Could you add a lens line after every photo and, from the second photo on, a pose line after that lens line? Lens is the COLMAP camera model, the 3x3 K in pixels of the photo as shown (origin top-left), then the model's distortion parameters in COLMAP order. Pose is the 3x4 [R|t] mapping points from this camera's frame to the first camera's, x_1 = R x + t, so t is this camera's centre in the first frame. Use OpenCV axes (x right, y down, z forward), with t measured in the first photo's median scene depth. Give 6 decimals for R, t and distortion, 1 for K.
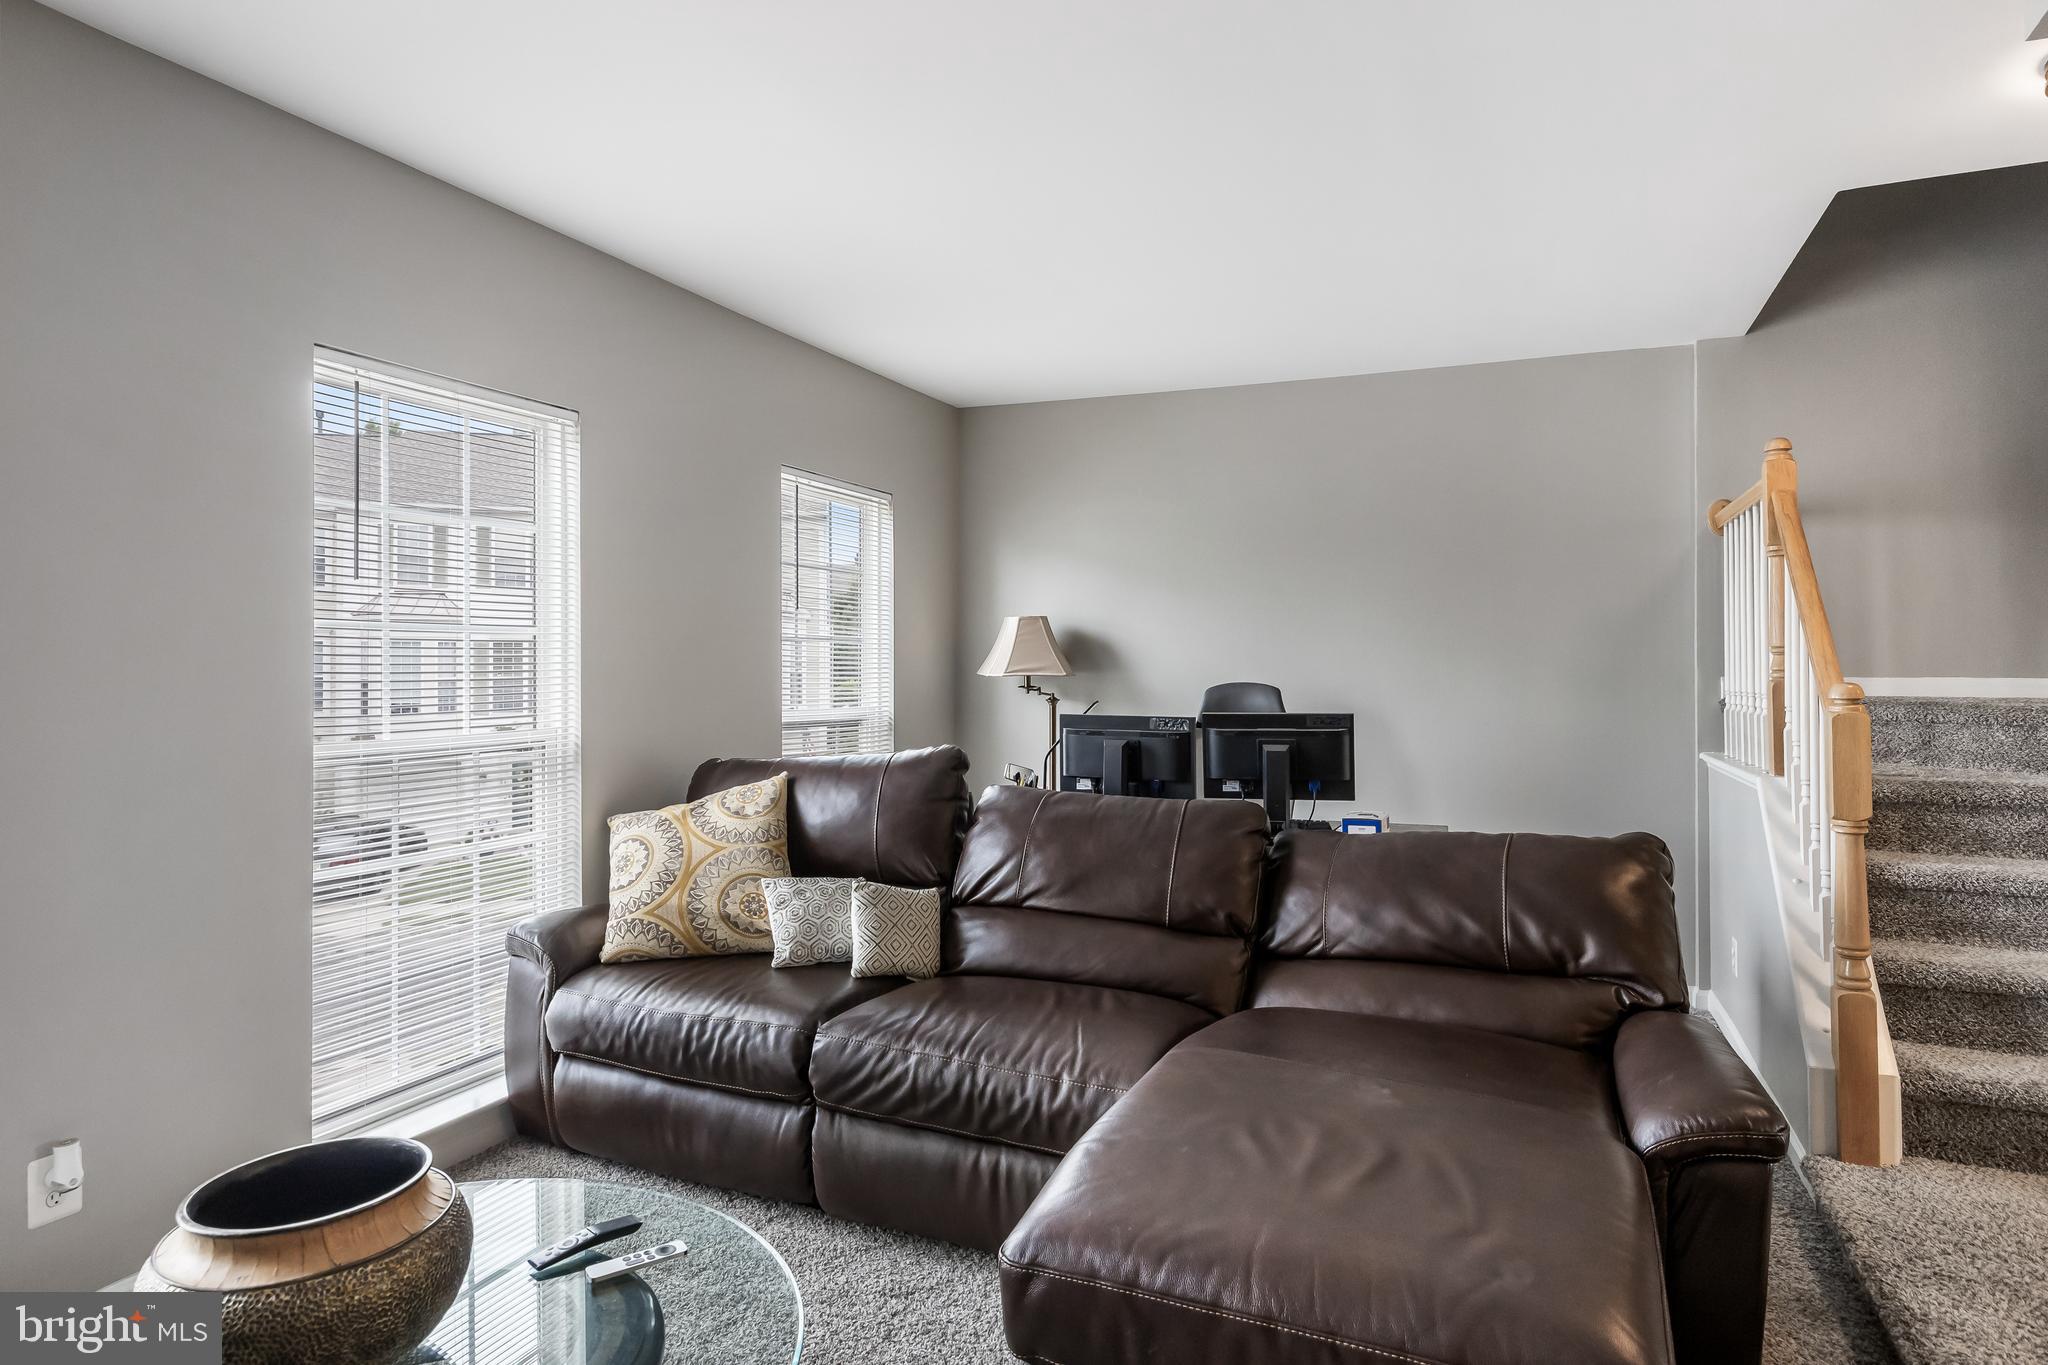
lens RADIAL K [[1155.5, 0, 1021.2], [0, 1155.5, 669.2], [0, 0, 1]] dist [0.032420, 0.000986]
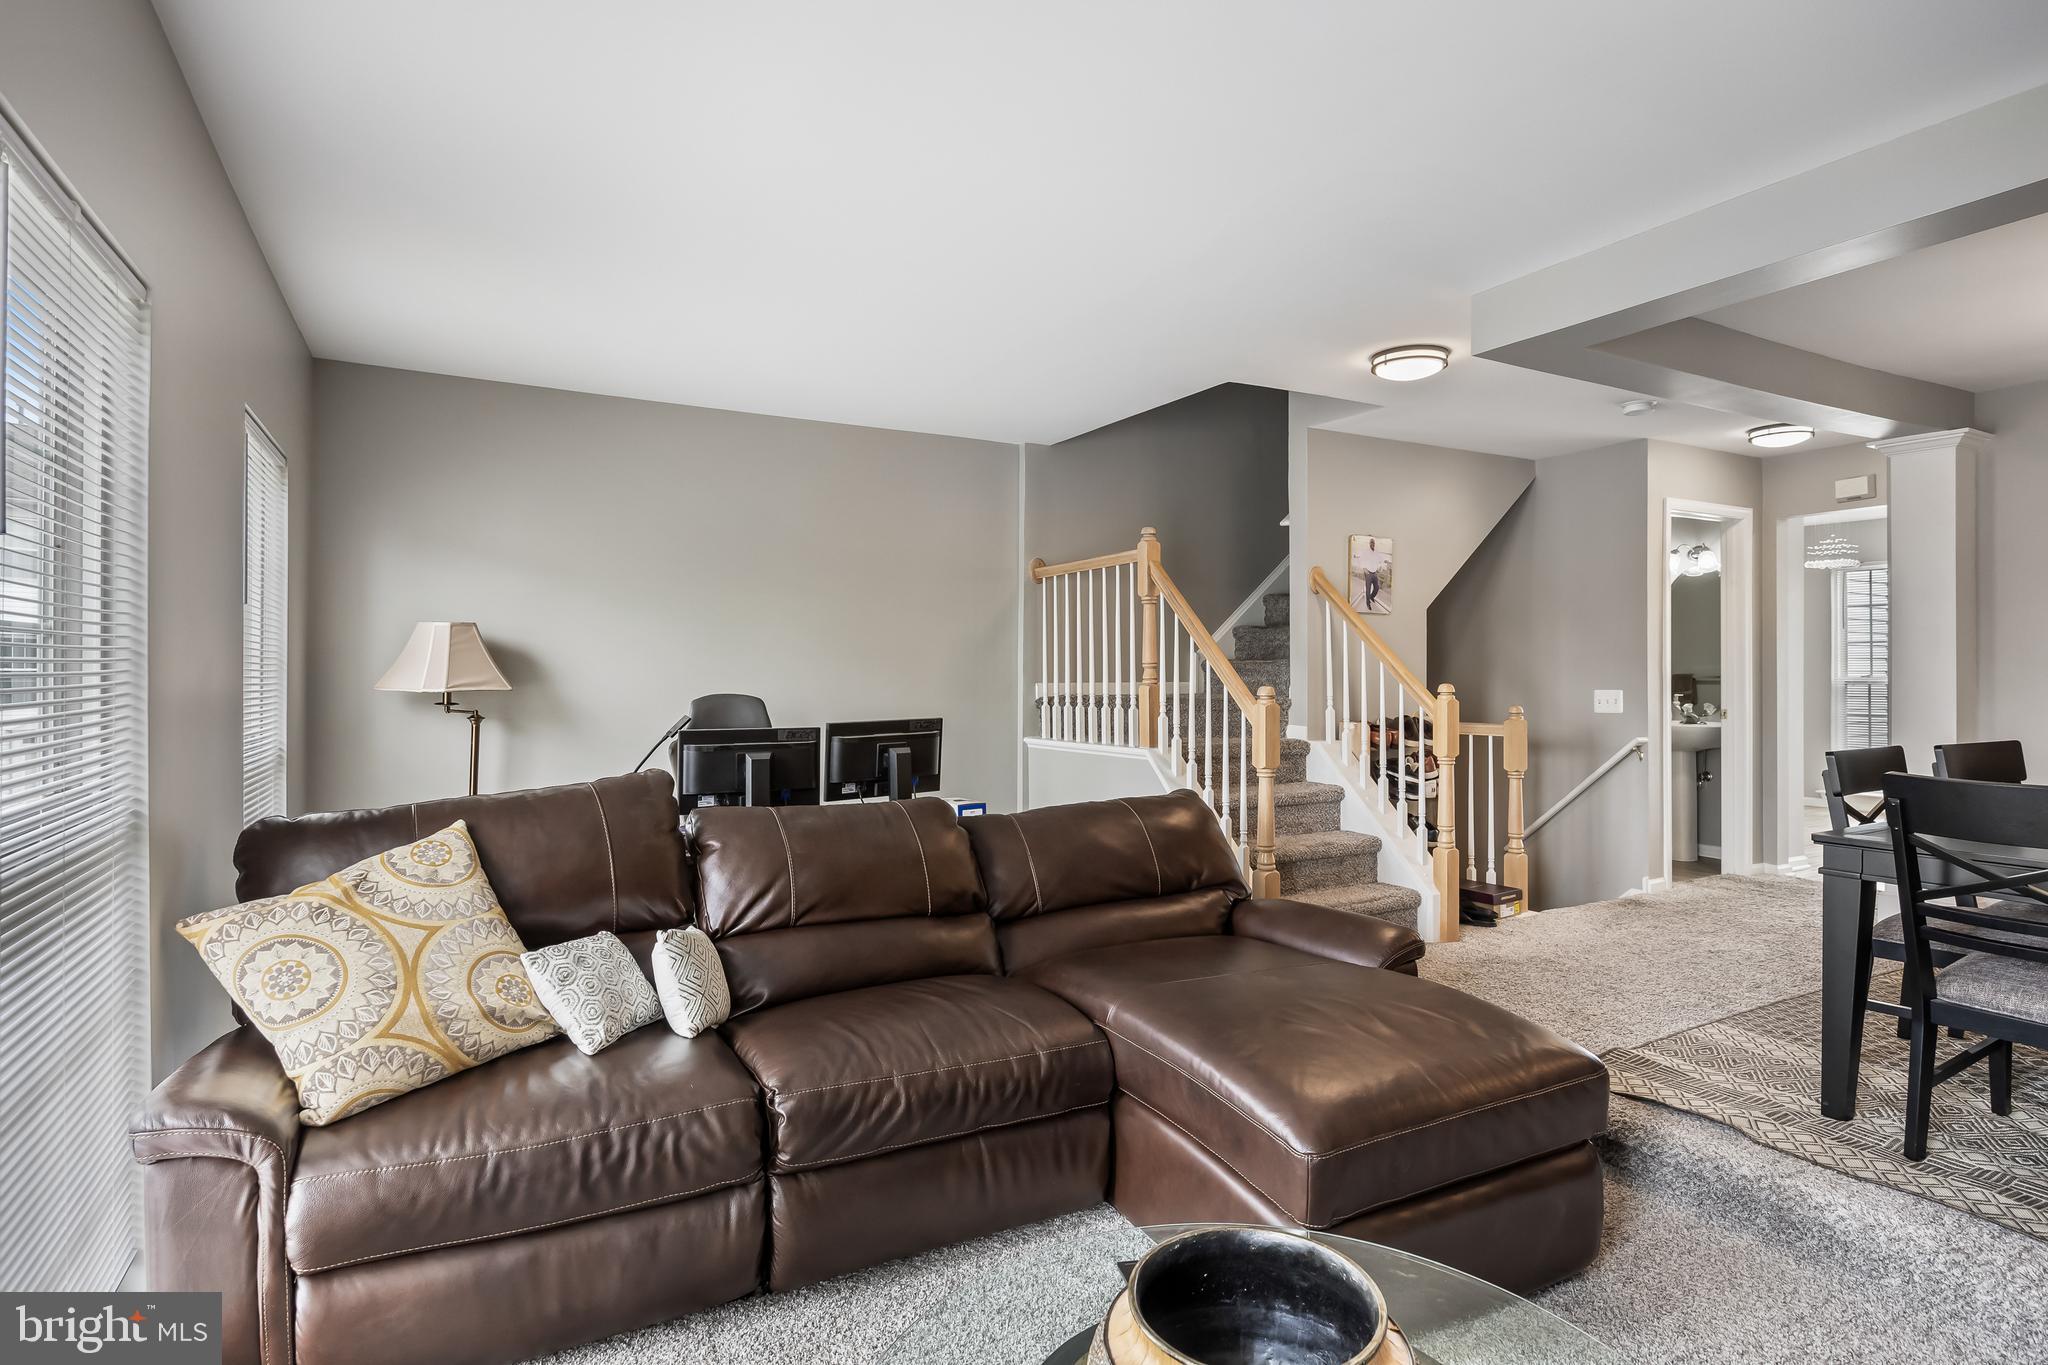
lens RADIAL K [[1056.1, 0, 1023.9], [0, 1056.1, 677.2], [0, 0, 1]] dist [0.004099, 0.000171]
pose [[0.612726, -0.005965, 0.790273, -0.581196], [0.004988, 0.999981, 0.003680, -0.008404], [-0.790280, 0.001687, 0.612744, 0.291110]]
